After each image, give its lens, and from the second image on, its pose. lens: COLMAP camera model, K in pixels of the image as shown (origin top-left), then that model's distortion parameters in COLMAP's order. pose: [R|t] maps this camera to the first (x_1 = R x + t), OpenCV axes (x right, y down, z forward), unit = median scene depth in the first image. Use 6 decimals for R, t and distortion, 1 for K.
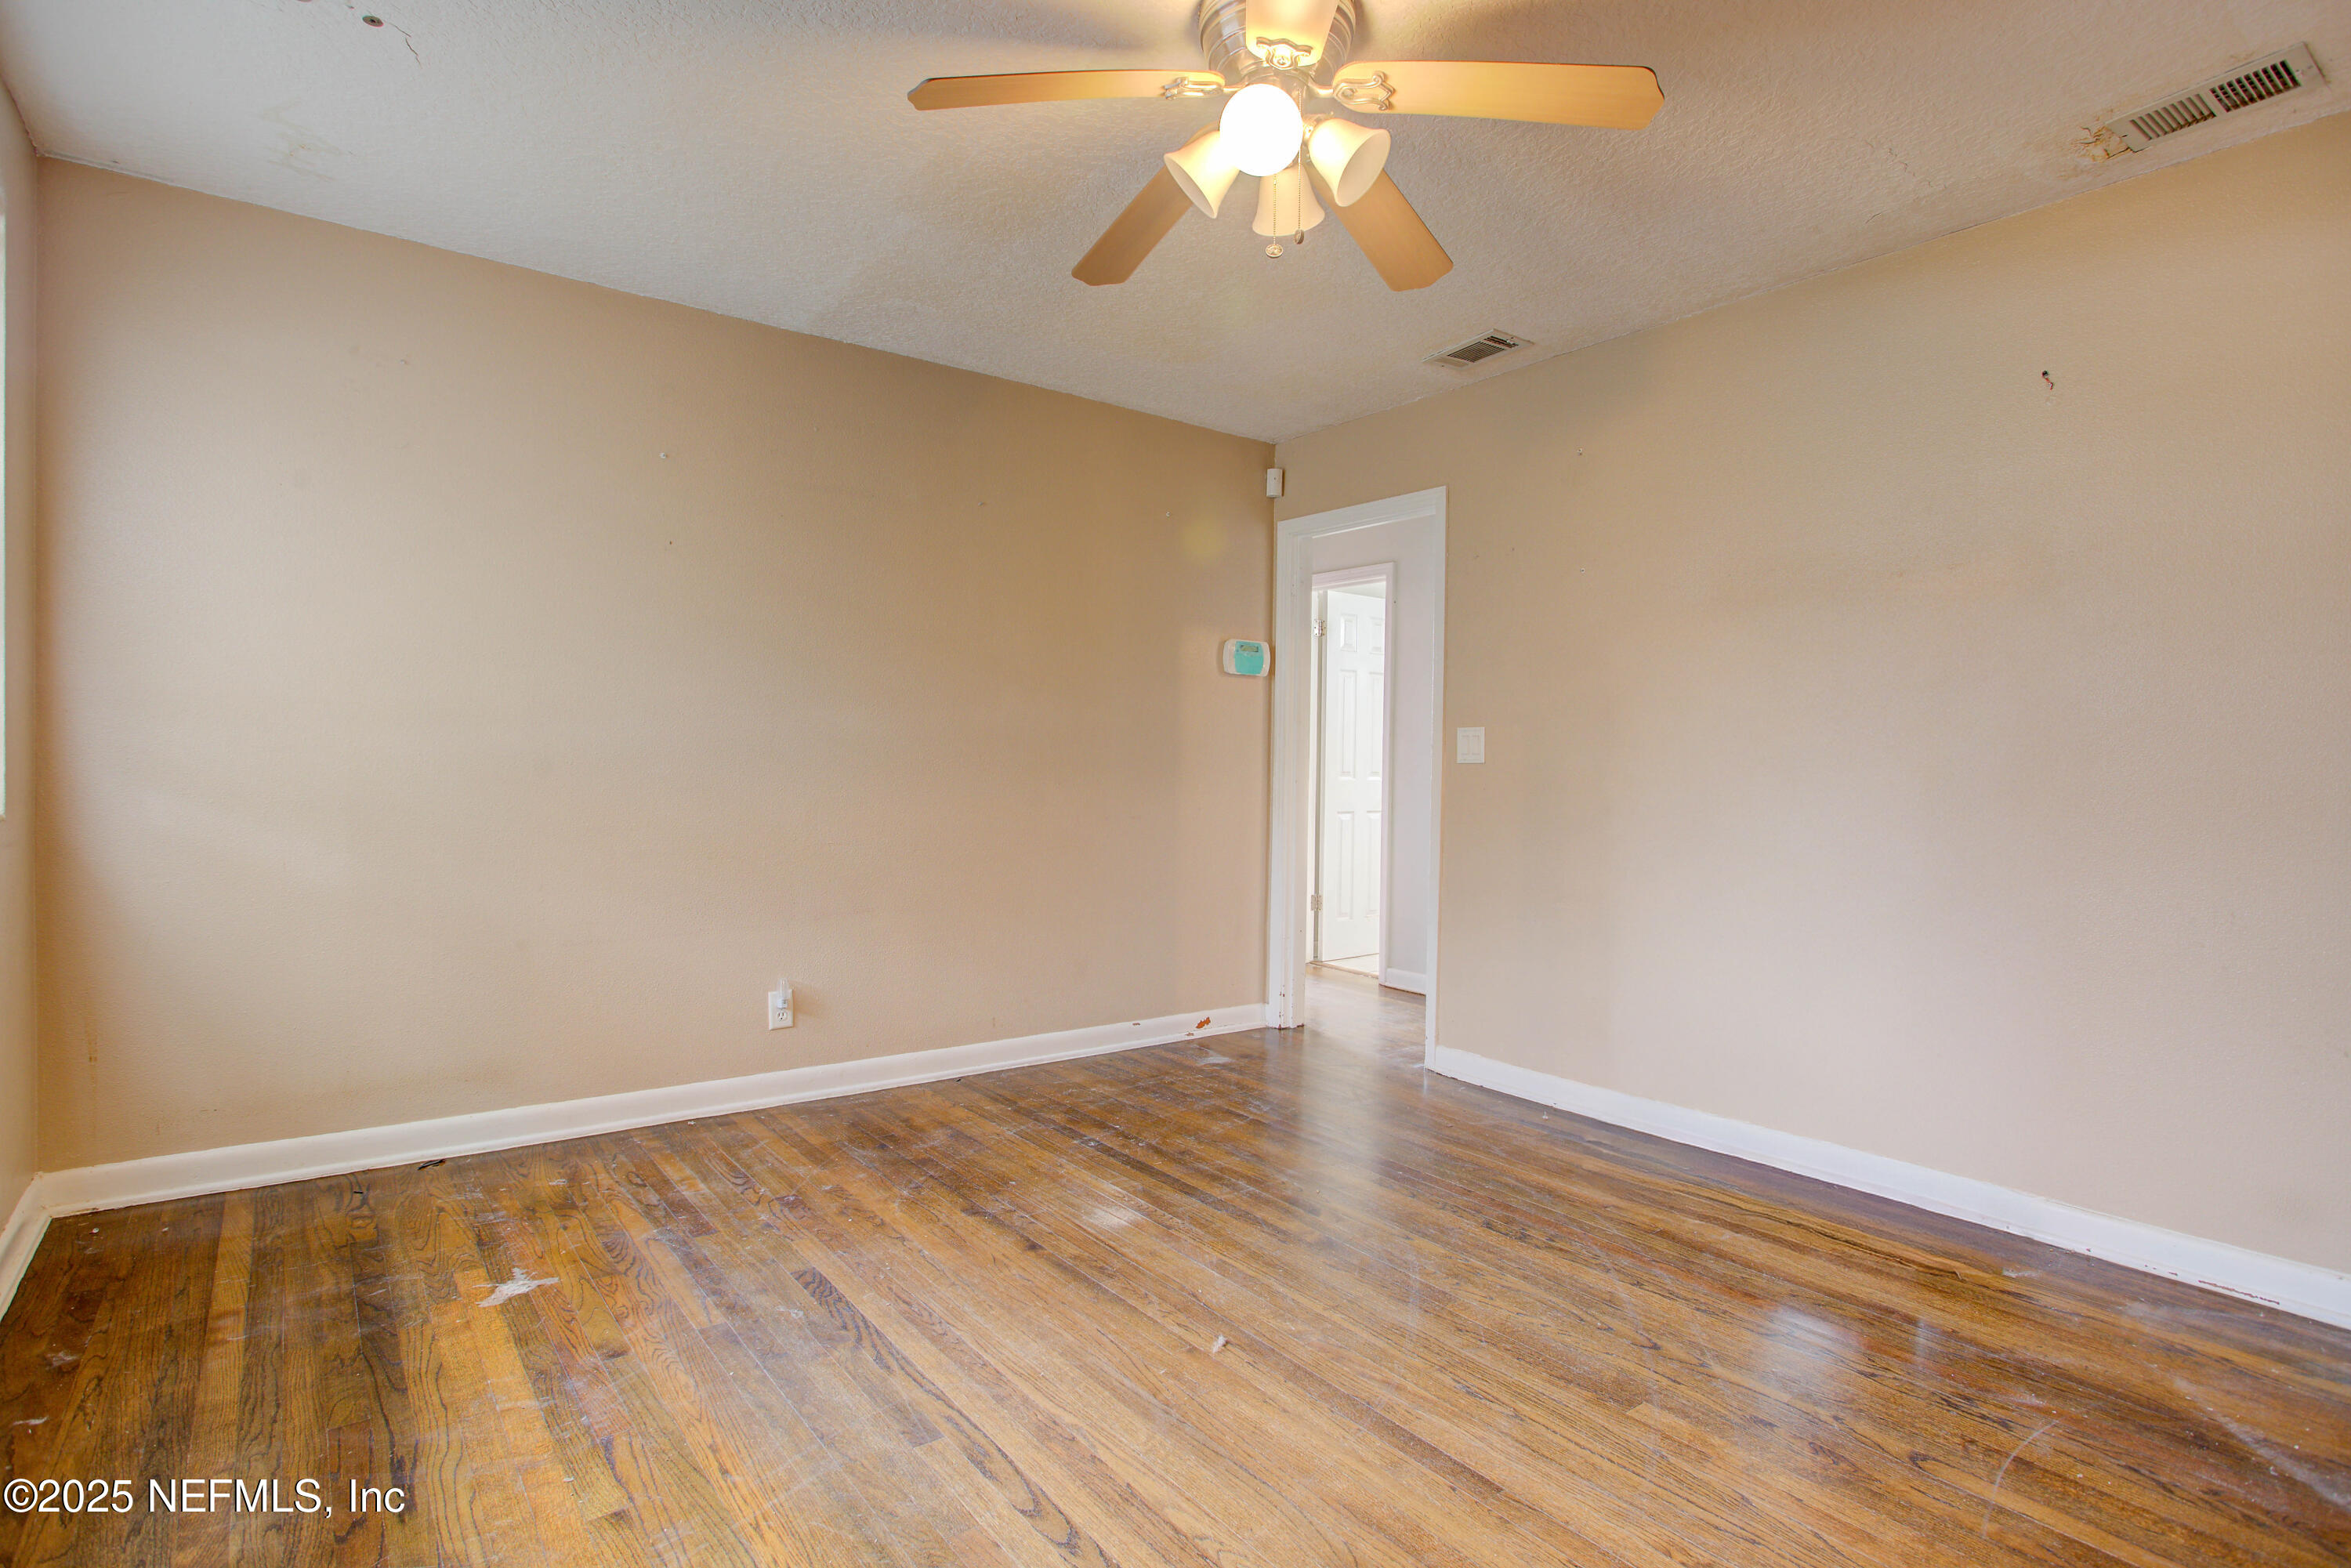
lens RADIAL K [[1186.0, 0, 1168.0], [0, 1186.0, 781.9], [0, 0, 1]] dist [-0.020660, 0.008224]
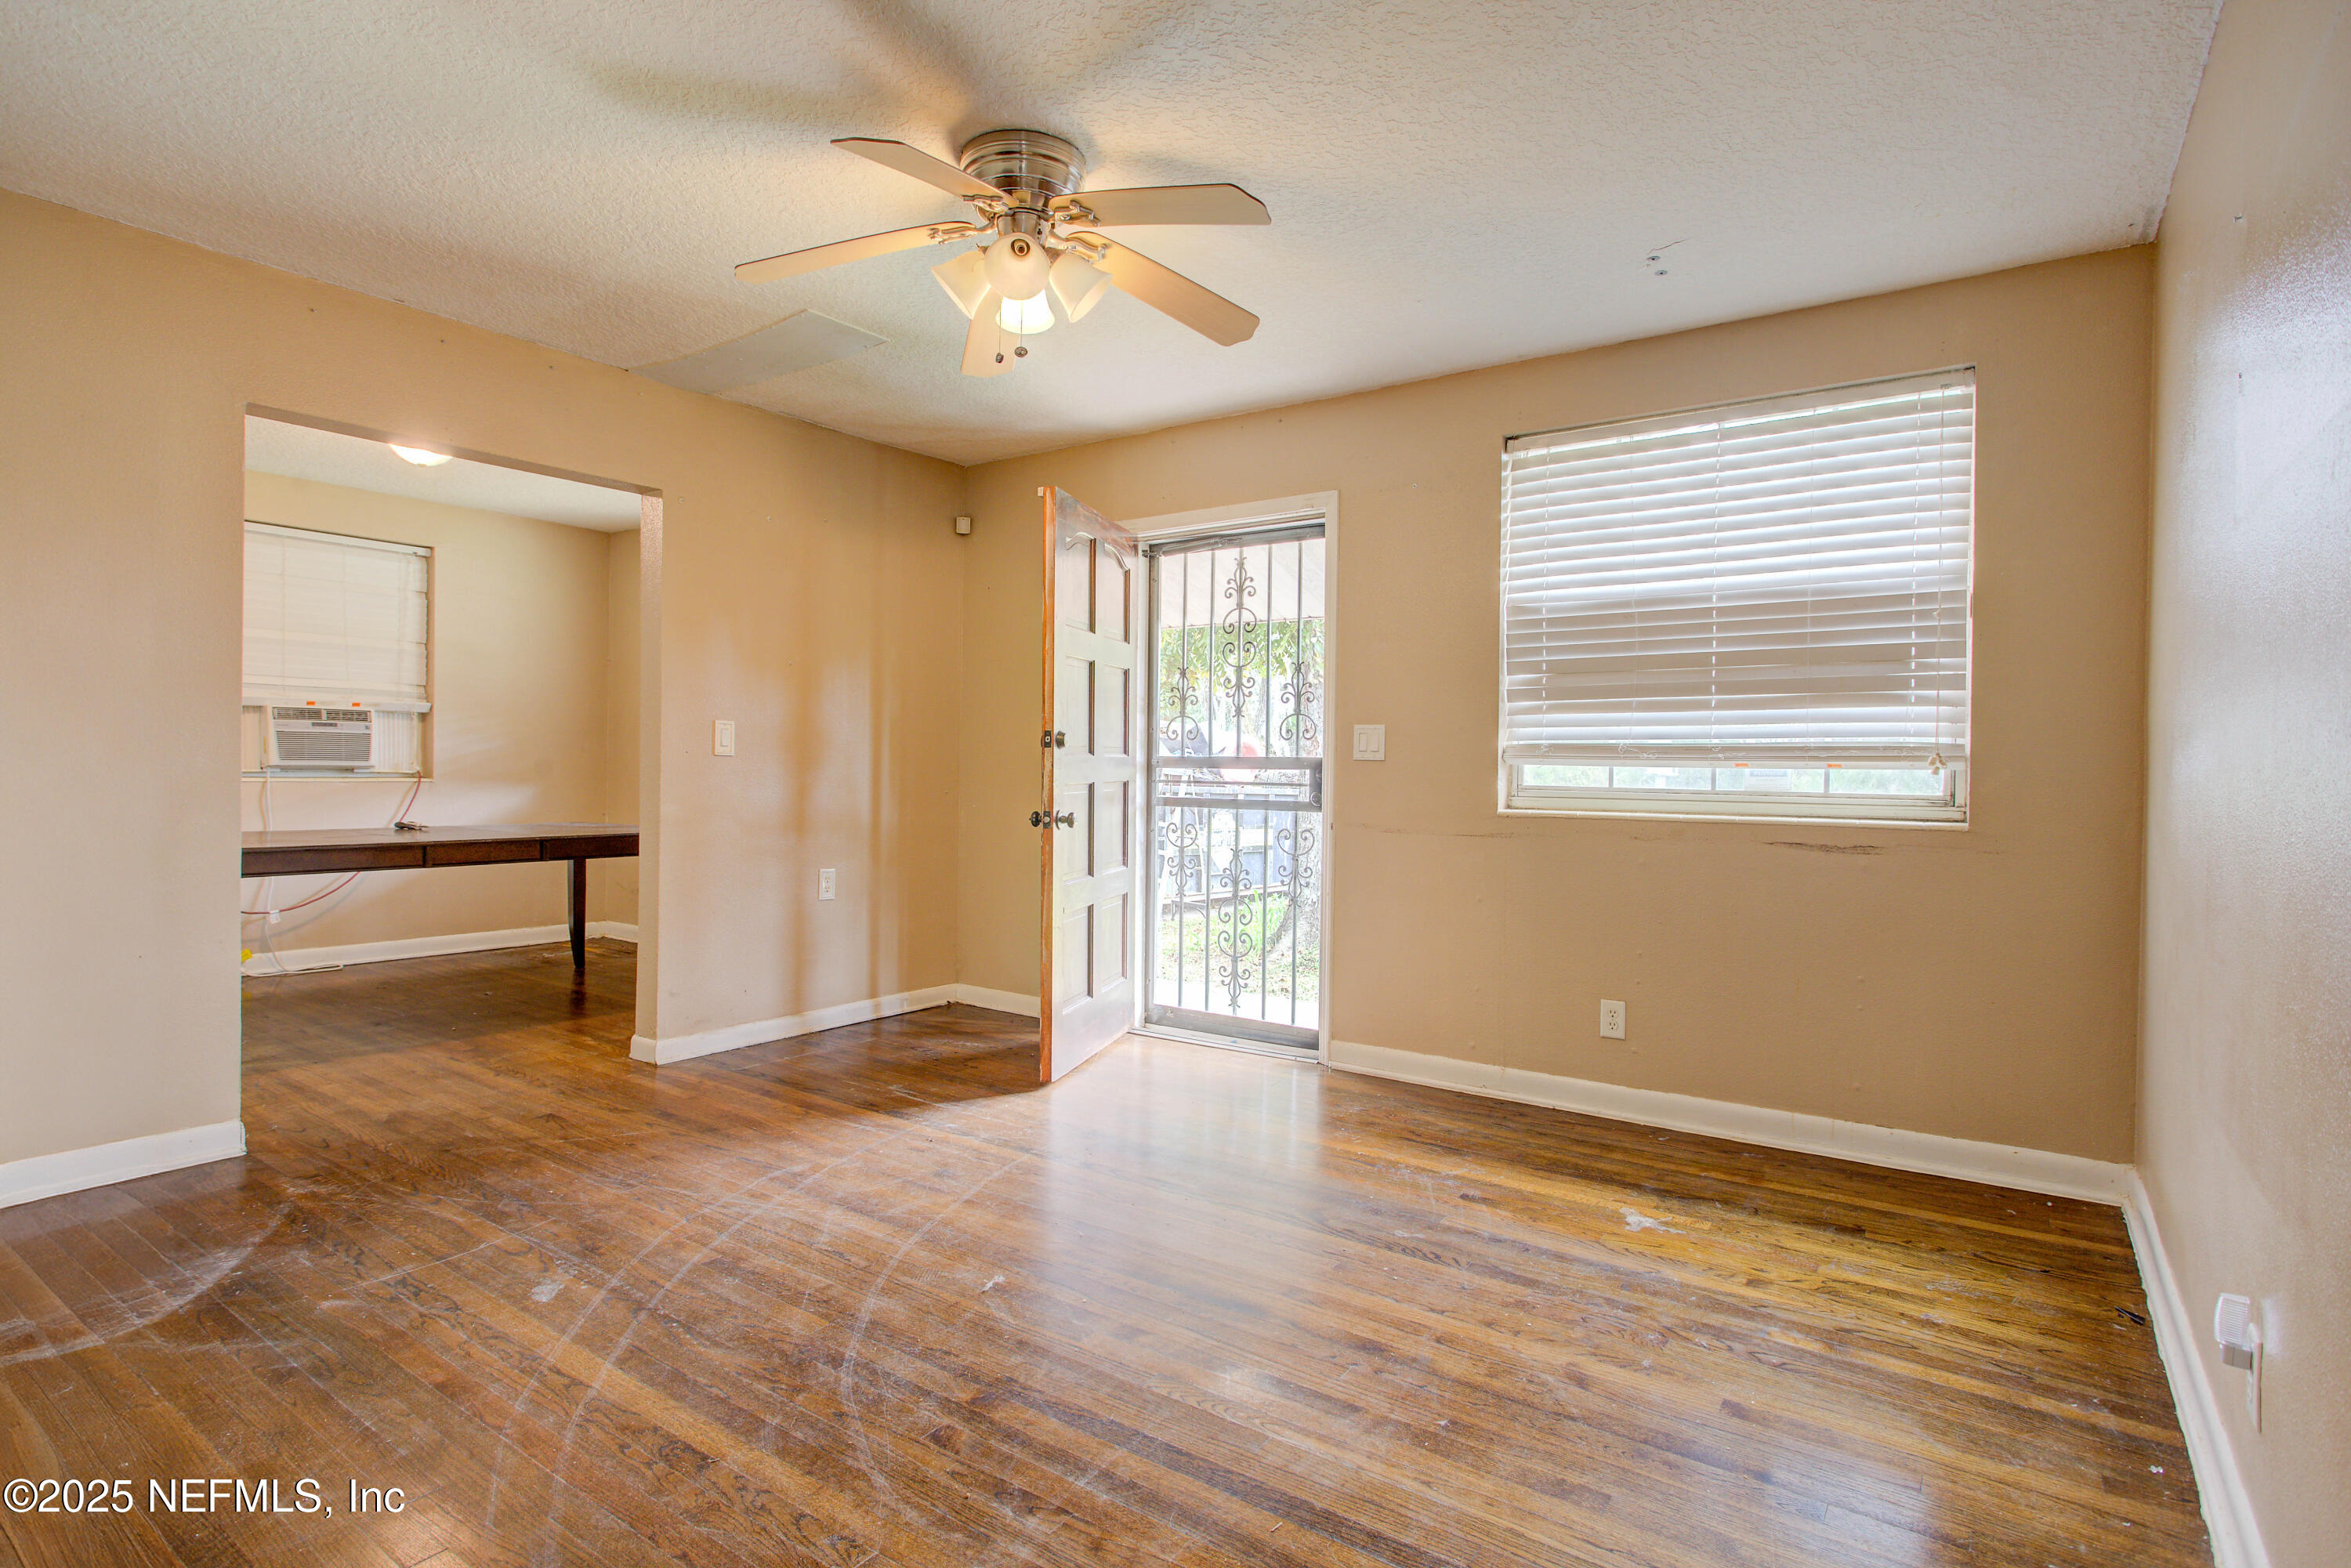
lens RADIAL K [[1158.2, 0, 1149.0], [0, 1158.2, 778.6], [0, 0, 1]] dist [-0.007877, -0.000007]
pose [[-0.955795, -0.024159, -0.293040, 0.247399], [-0.032502, 0.999192, 0.023633, -0.025355], [0.292232, 0.032112, -0.955808, 1.777815]]
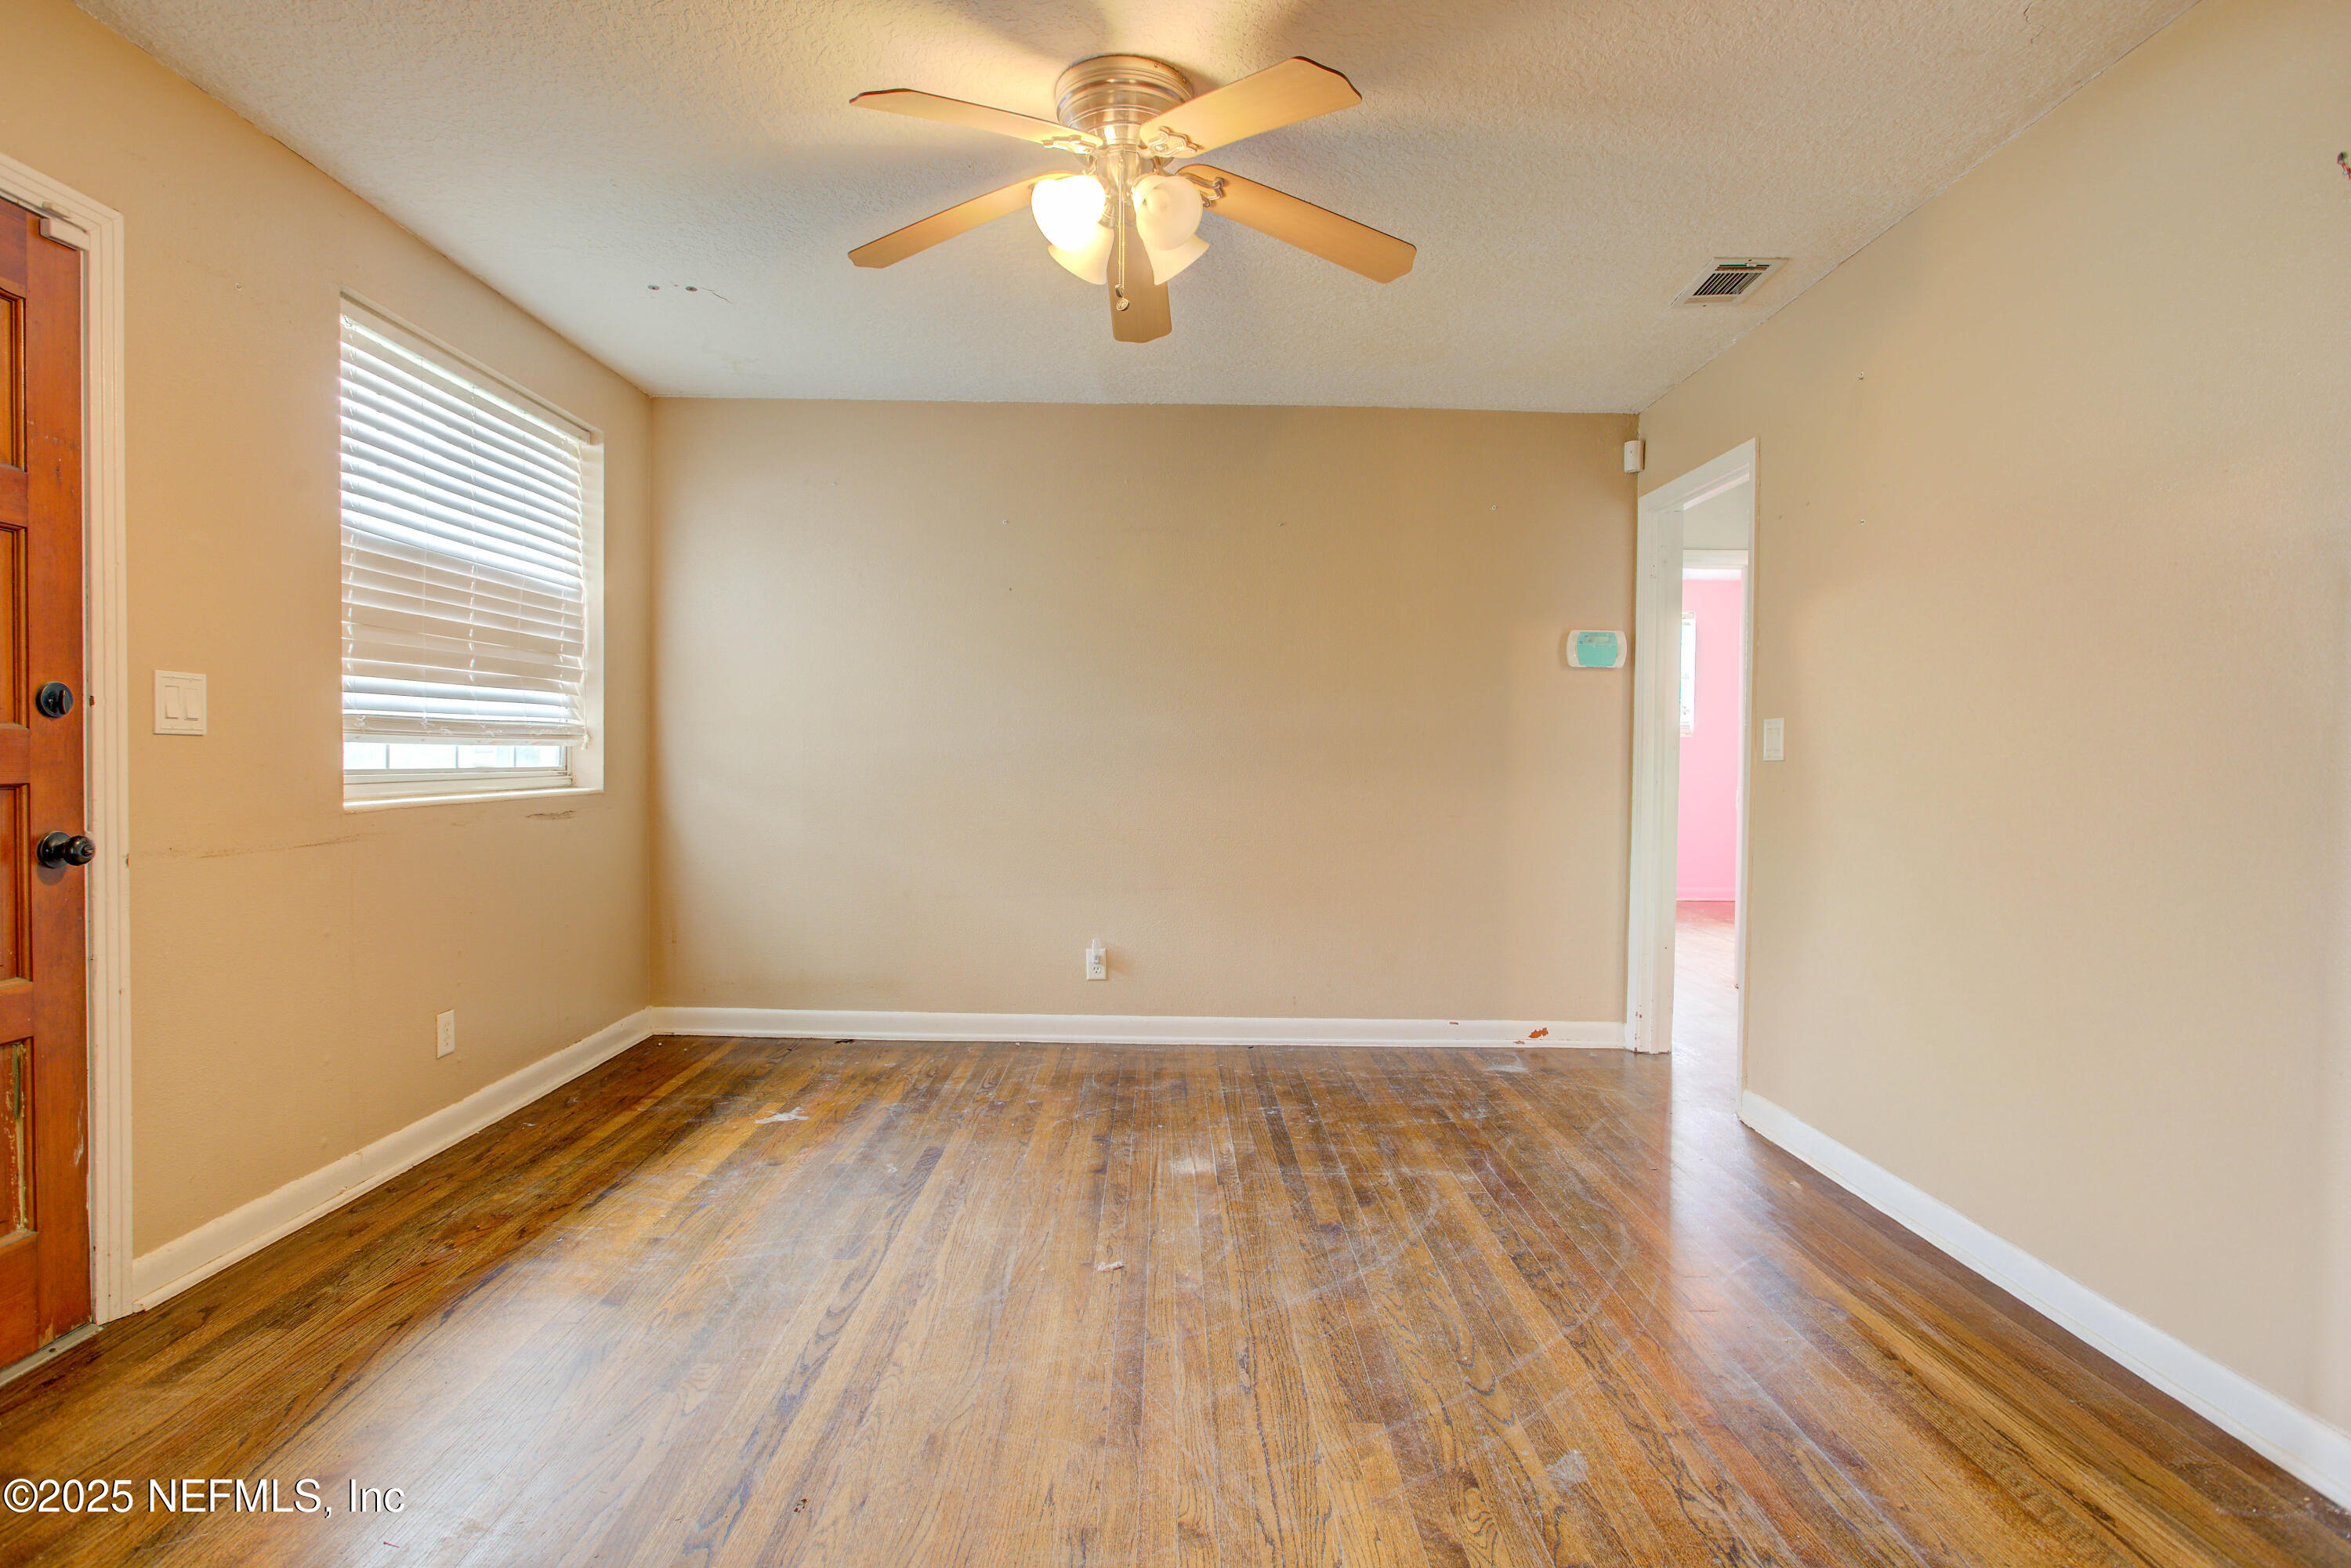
lens RADIAL K [[1186.0, 0, 1168.0], [0, 1186.0, 781.9], [0, 0, 1]] dist [-0.020660, 0.008224]
pose [[0.798596, 0.008319, -0.601810, 0.647515], [-0.010294, 0.999947, 0.000163, 0.006004], [0.601779, 0.006064, 0.798639, 0.099142]]
